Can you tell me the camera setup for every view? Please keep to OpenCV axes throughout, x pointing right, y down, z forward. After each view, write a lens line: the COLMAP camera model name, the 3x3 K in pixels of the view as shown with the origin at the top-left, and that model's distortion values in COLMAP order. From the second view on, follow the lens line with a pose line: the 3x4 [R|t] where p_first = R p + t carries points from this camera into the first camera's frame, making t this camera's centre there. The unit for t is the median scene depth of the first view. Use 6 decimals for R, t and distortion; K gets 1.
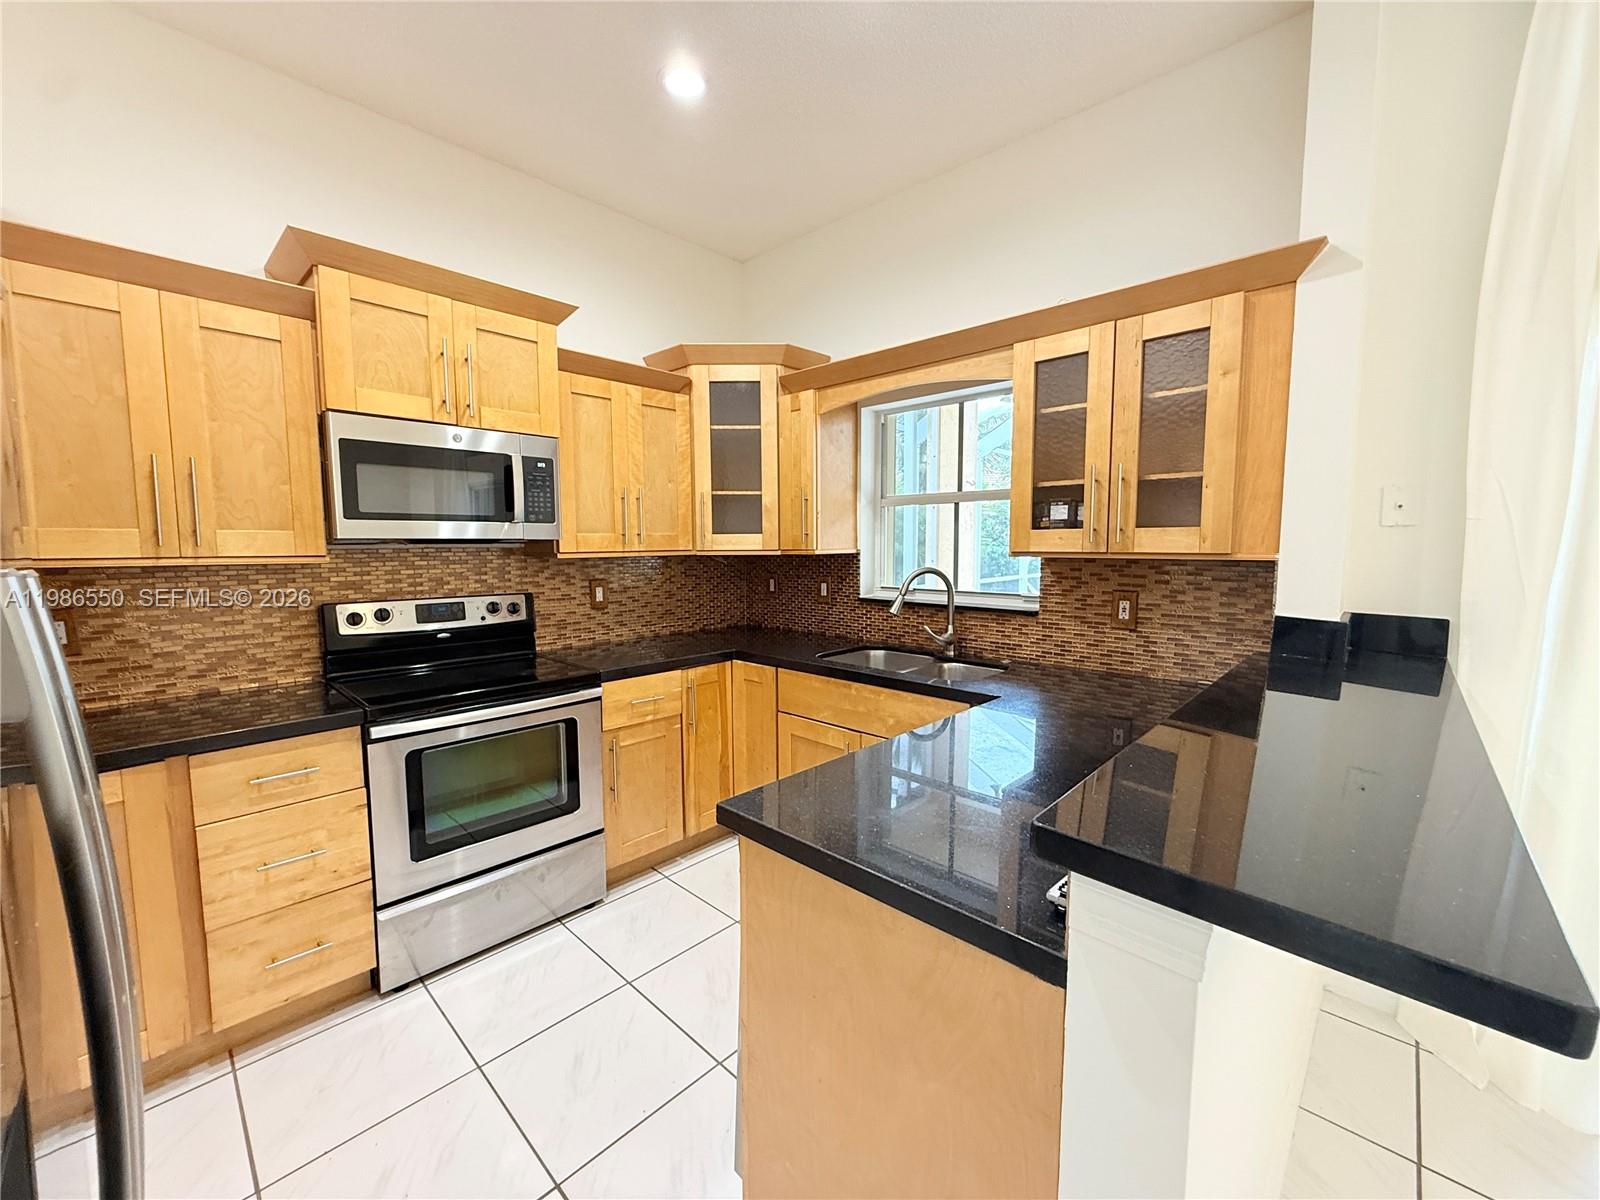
lens RADIAL K [[637.8, 0, 797.4], [0, 637.8, 600.0], [0, 0, 1]] dist [-0.000256, -0.000518]
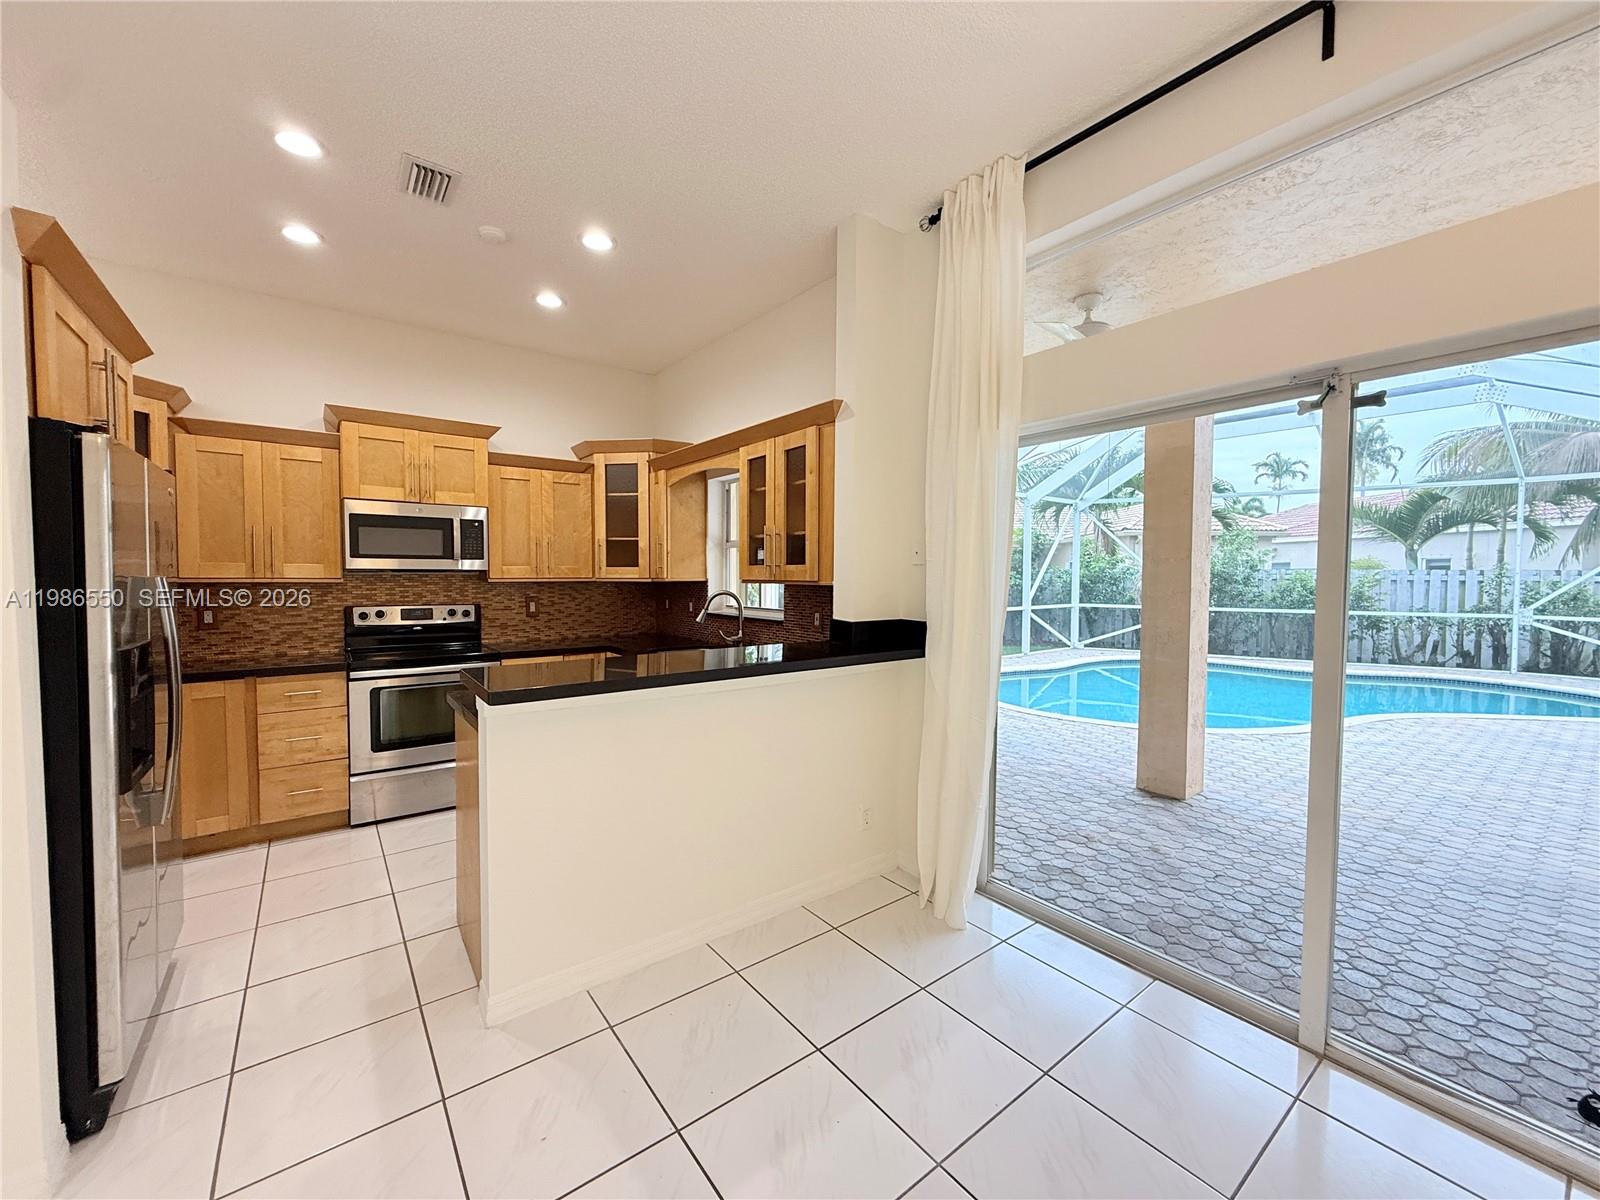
lens RADIAL K [[637.8, 0, 798.7], [0, 637.8, 599.3], [0, 0, 1]] dist [-0.000256, -0.000518]
pose [[0.987359, 0.013671, -0.157906, 0.699452], [-0.021545, 0.998603, -0.048256, 0.041570], [0.157026, 0.051048, 0.986274, -0.481493]]
